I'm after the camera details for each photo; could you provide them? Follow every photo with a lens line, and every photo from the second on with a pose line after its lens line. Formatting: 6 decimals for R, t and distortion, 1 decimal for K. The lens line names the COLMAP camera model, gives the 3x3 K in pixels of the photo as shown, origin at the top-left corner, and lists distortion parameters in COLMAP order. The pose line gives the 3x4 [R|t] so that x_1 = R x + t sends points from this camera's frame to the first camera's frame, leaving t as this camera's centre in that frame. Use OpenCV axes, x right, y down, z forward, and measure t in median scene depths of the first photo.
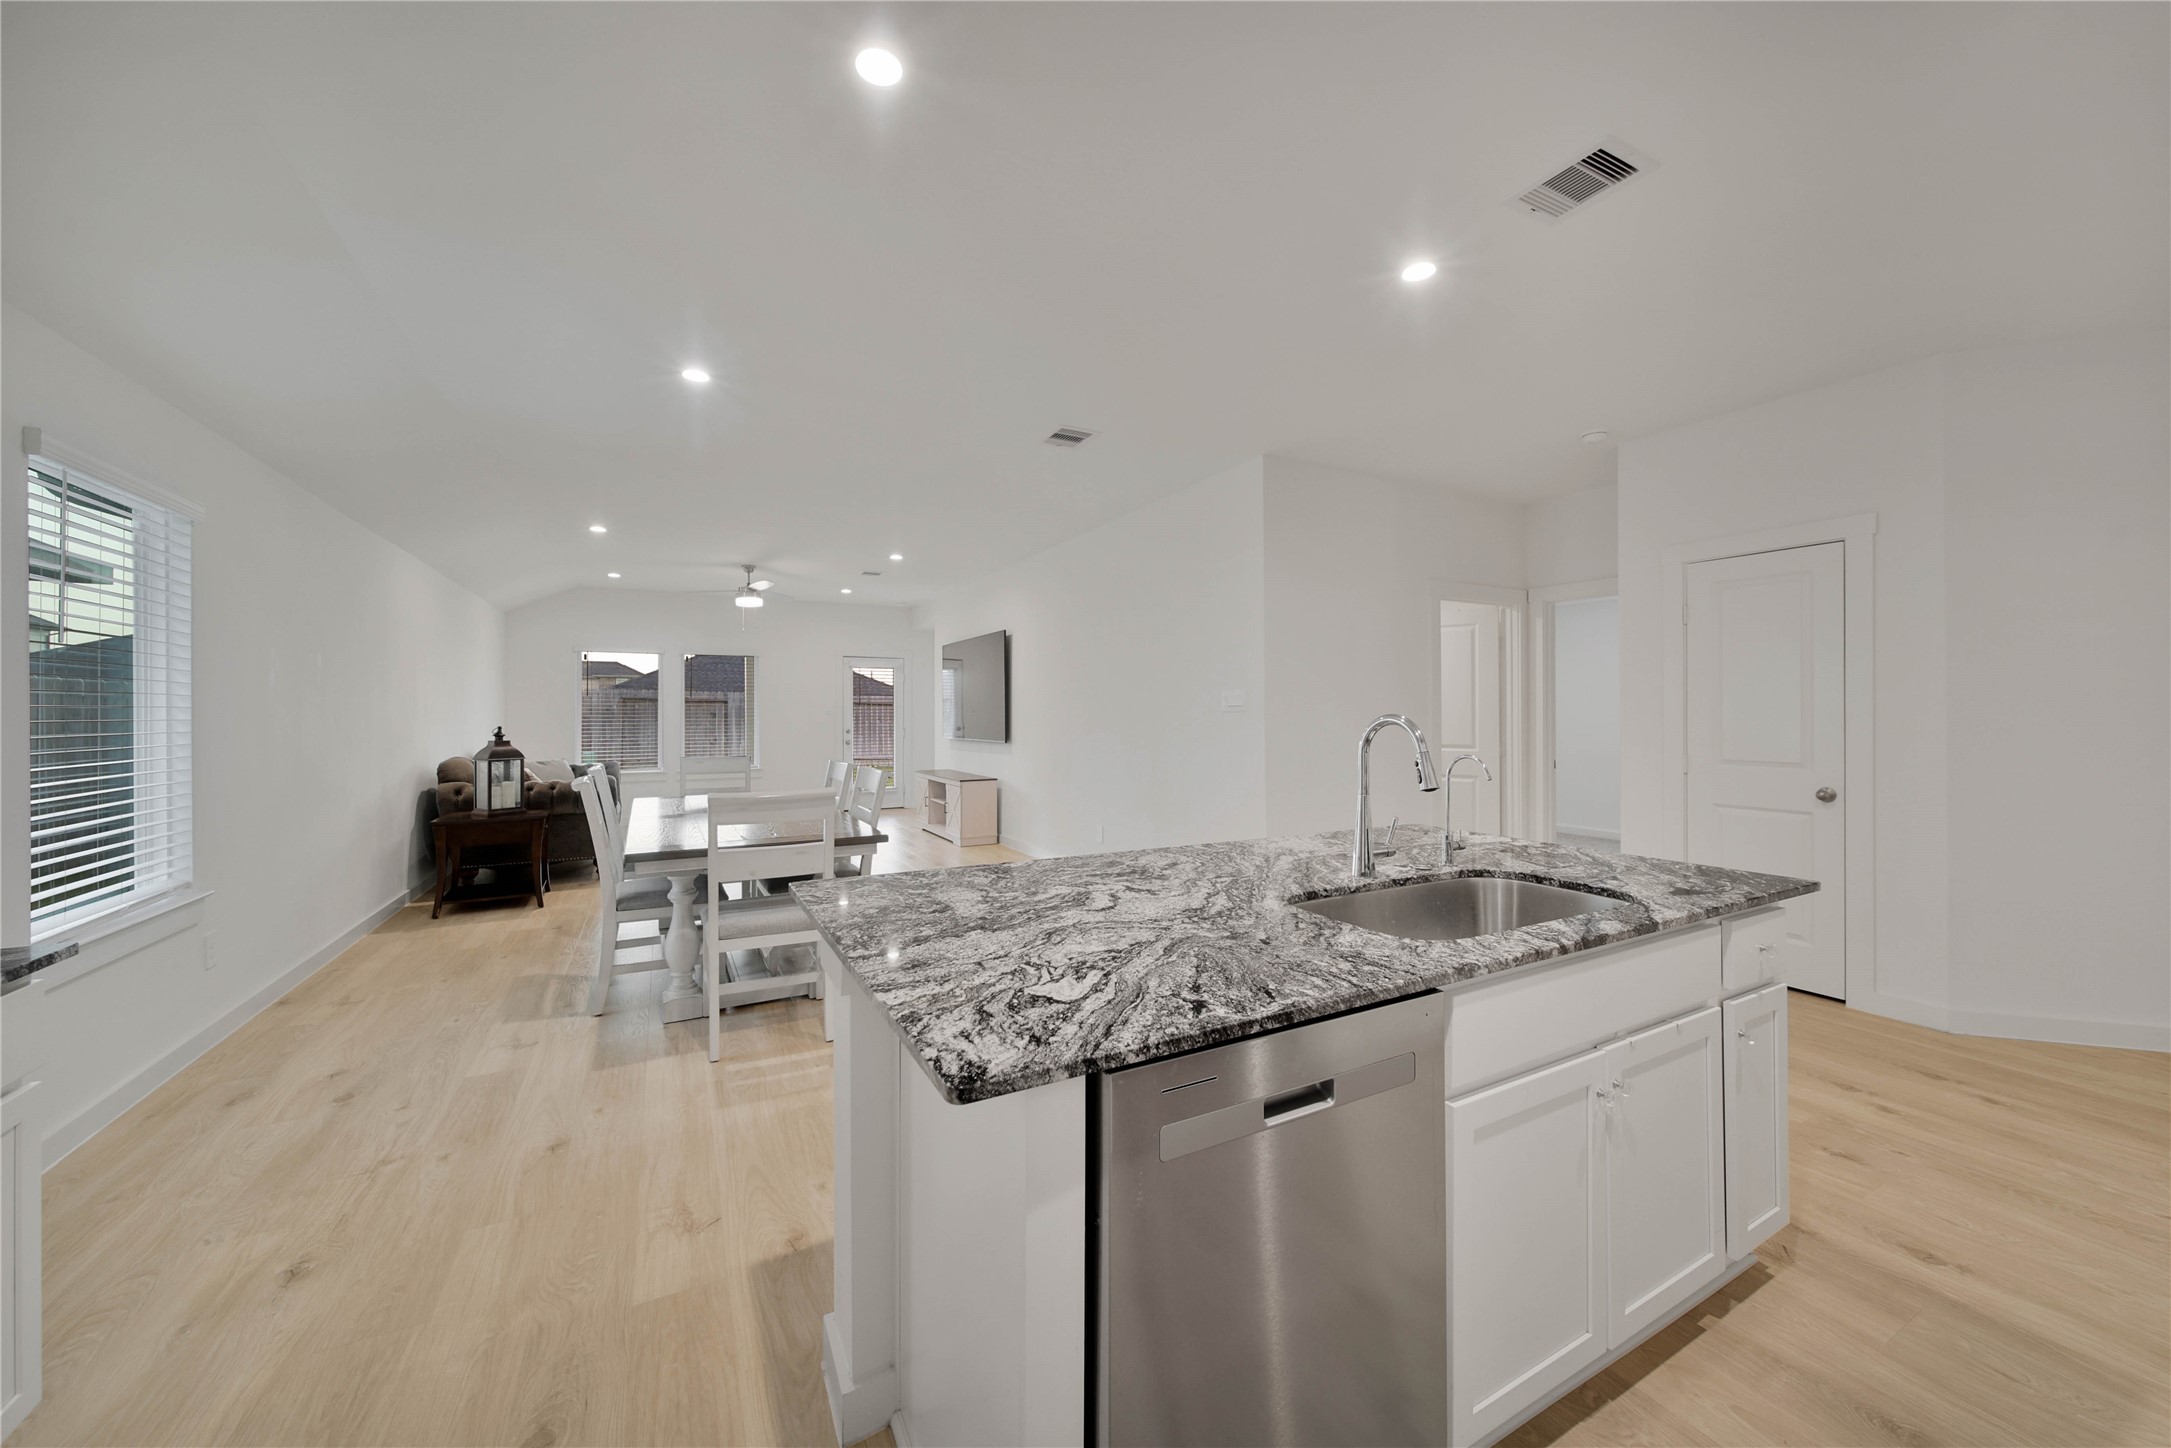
lens RADIAL K [[773.8, 0, 1085.3], [0, 773.8, 712.8], [0, 0, 1]] dist [-0.001240, -0.000839]
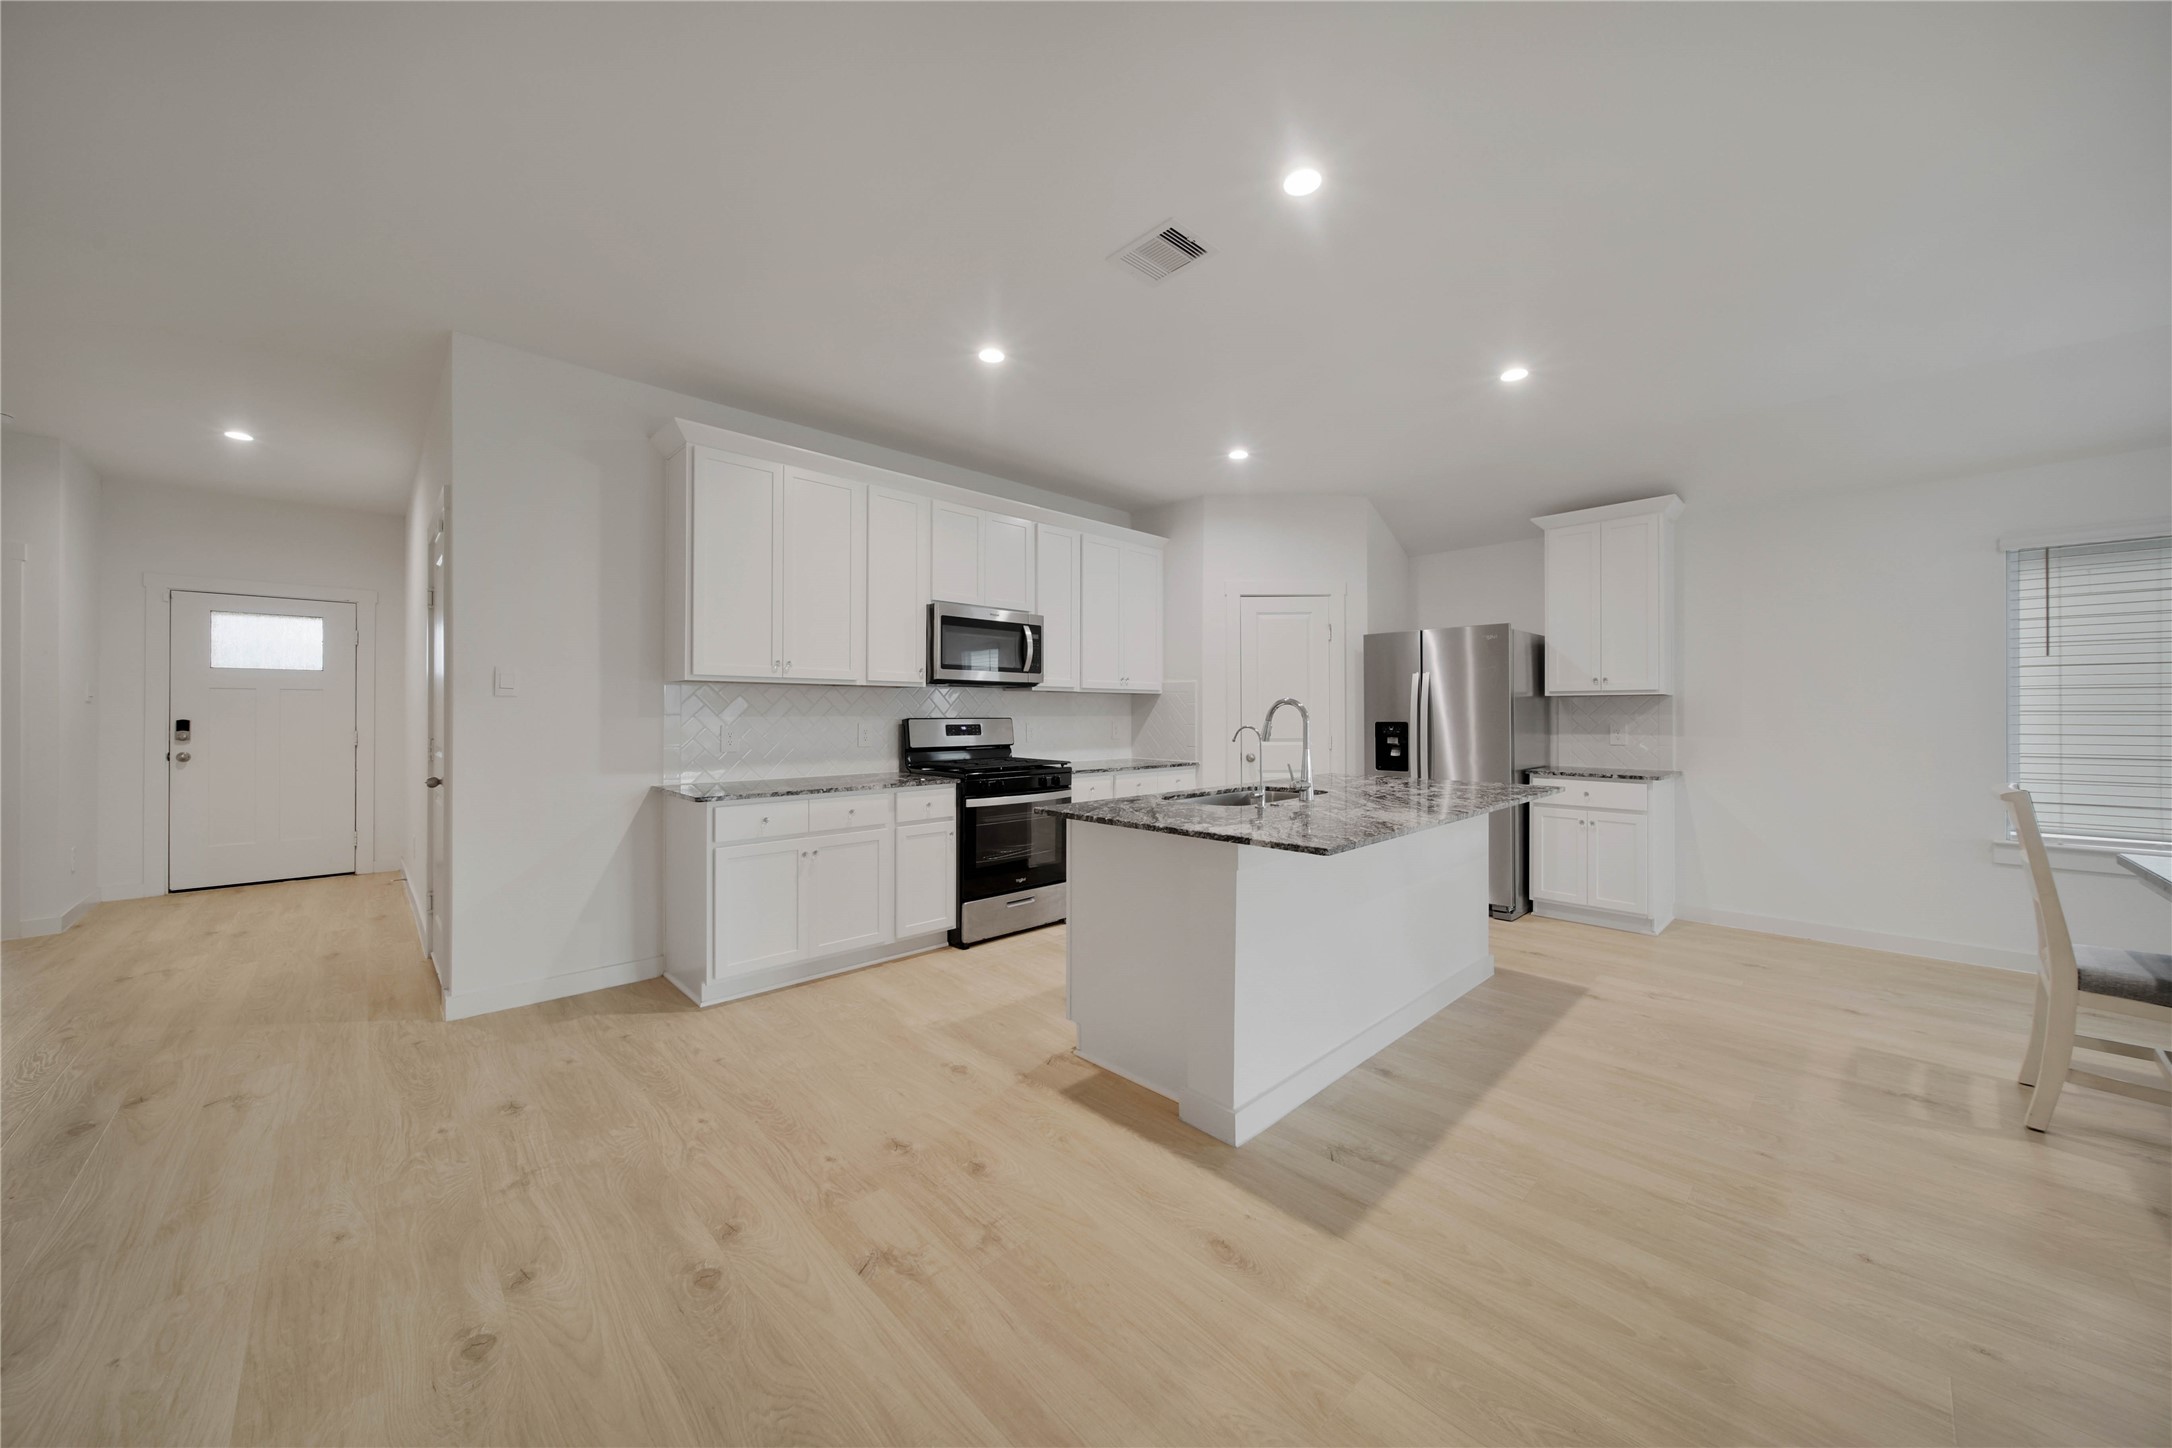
lens RADIAL K [[774.2, 0, 1091.5], [0, 774.2, 709.7], [0, 0, 1]] dist [-0.001240, -0.000839]
pose [[-0.960265, -0.000569, -0.279091, 0.913160], [0.001042, 0.999984, -0.005625, 0.030210], [0.279089, -0.005692, -0.960248, 1.789503]]
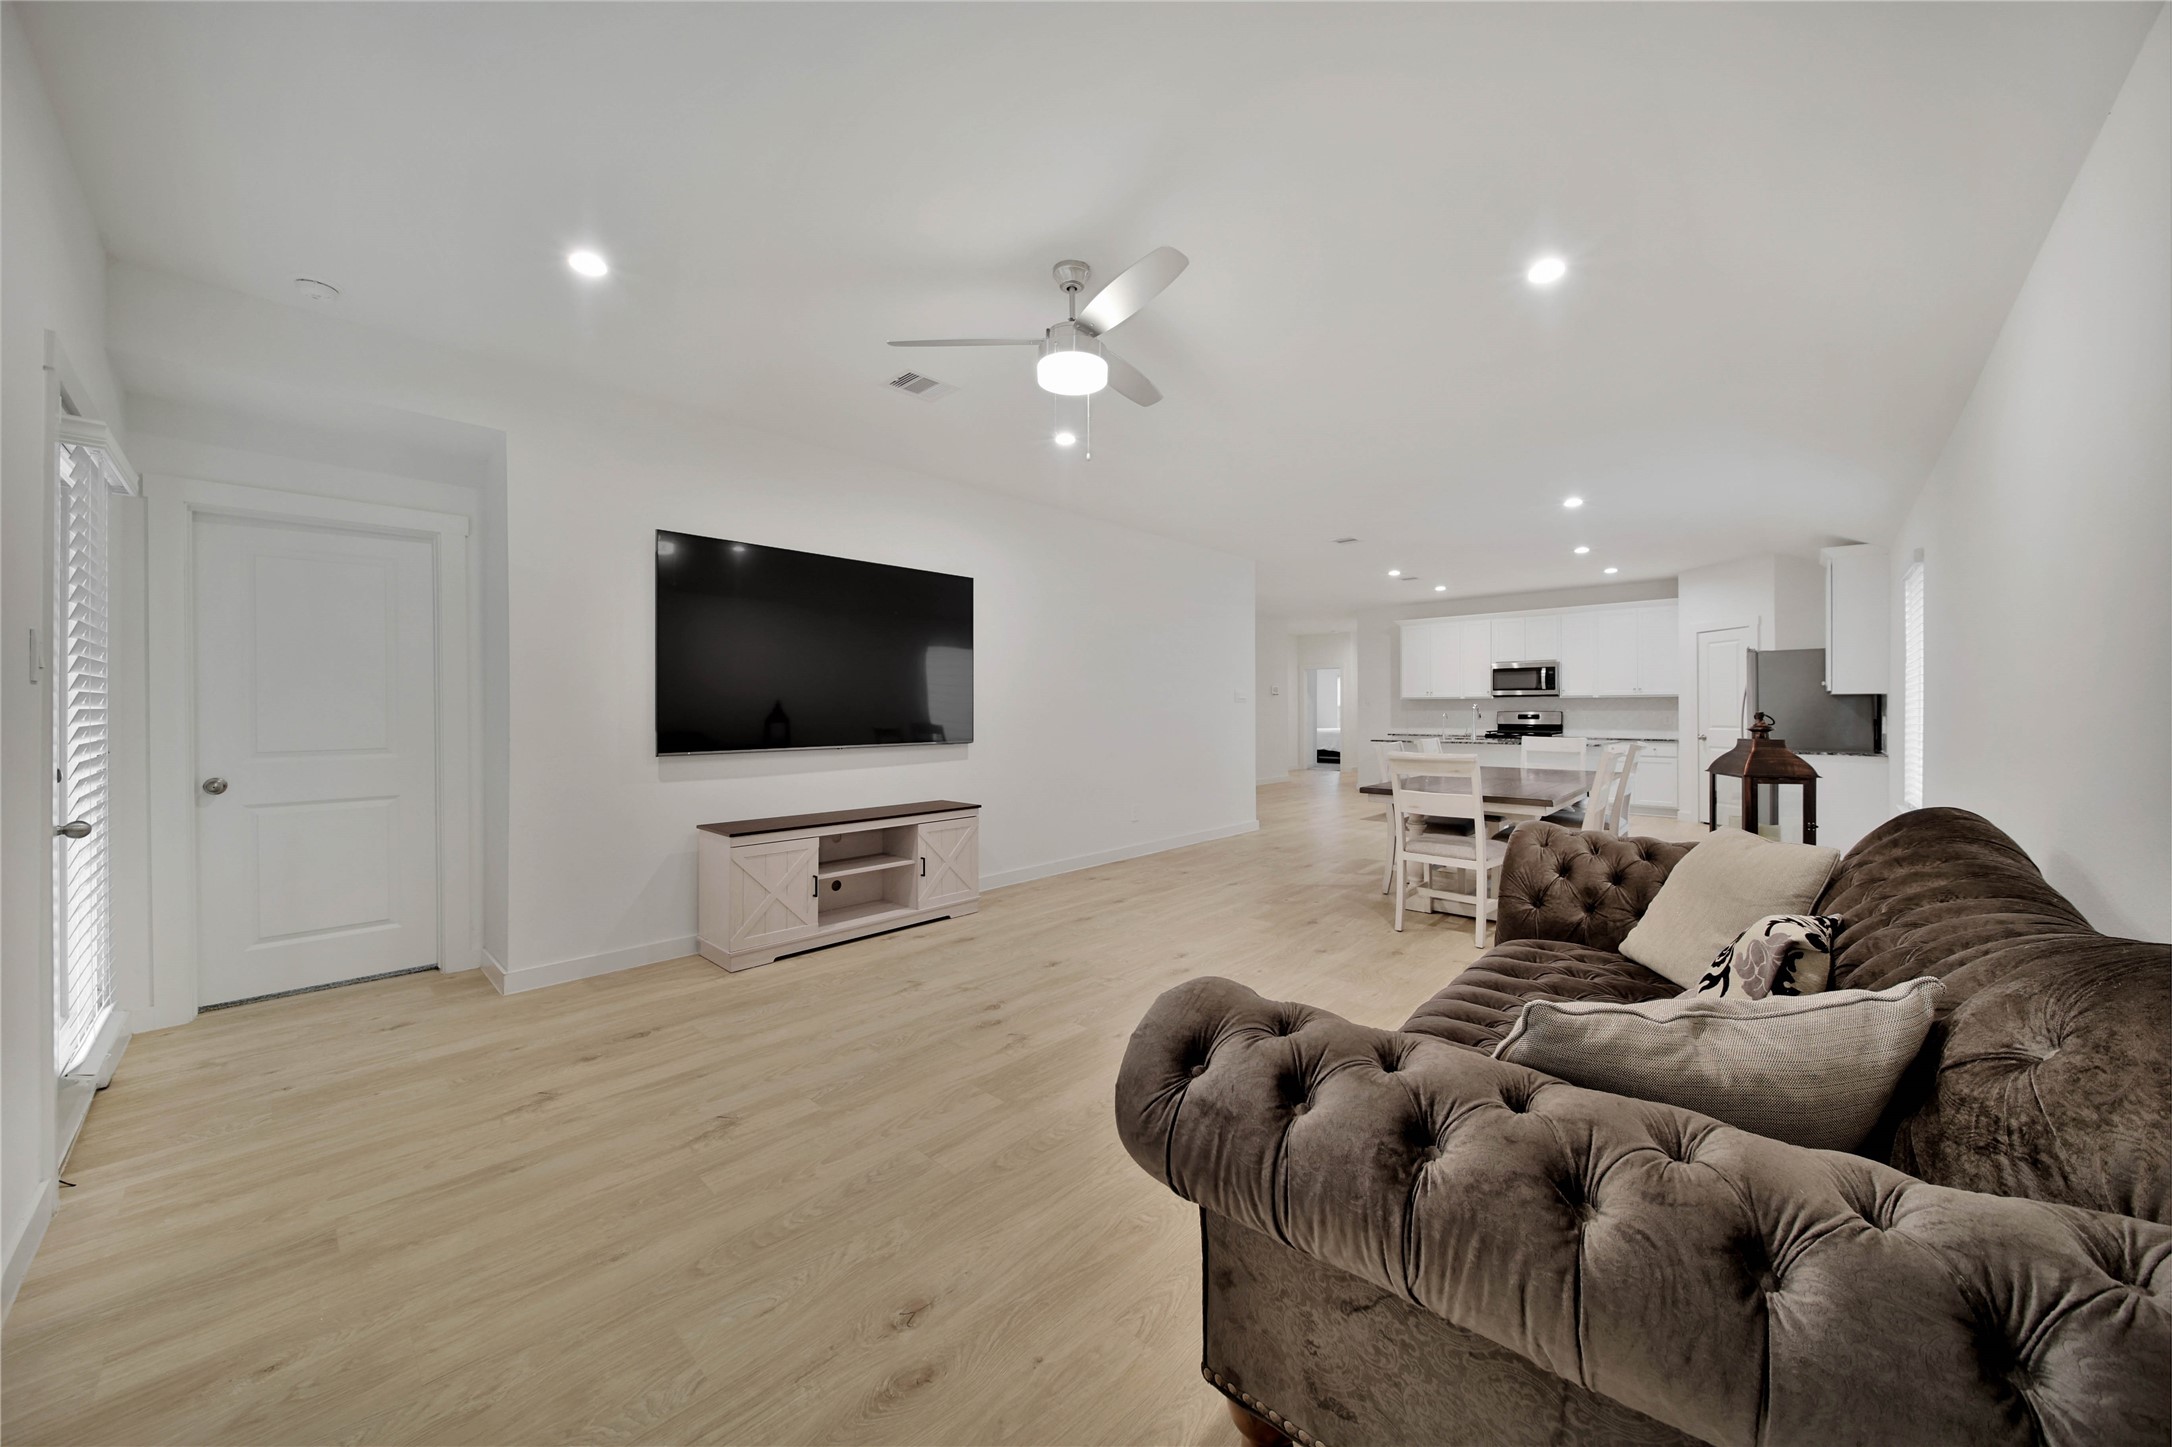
lens RADIAL K [[774.2, 0, 1054.1], [0, 774.2, 710.7], [0, 0, 1]] dist [-0.001240, -0.000839]
pose [[-0.285066, 0.001126, 0.958507, -2.427162], [0.002911, 0.999996, -0.000309, 0.030688], [-0.958503, 0.002702, -0.285068, 3.438324]]
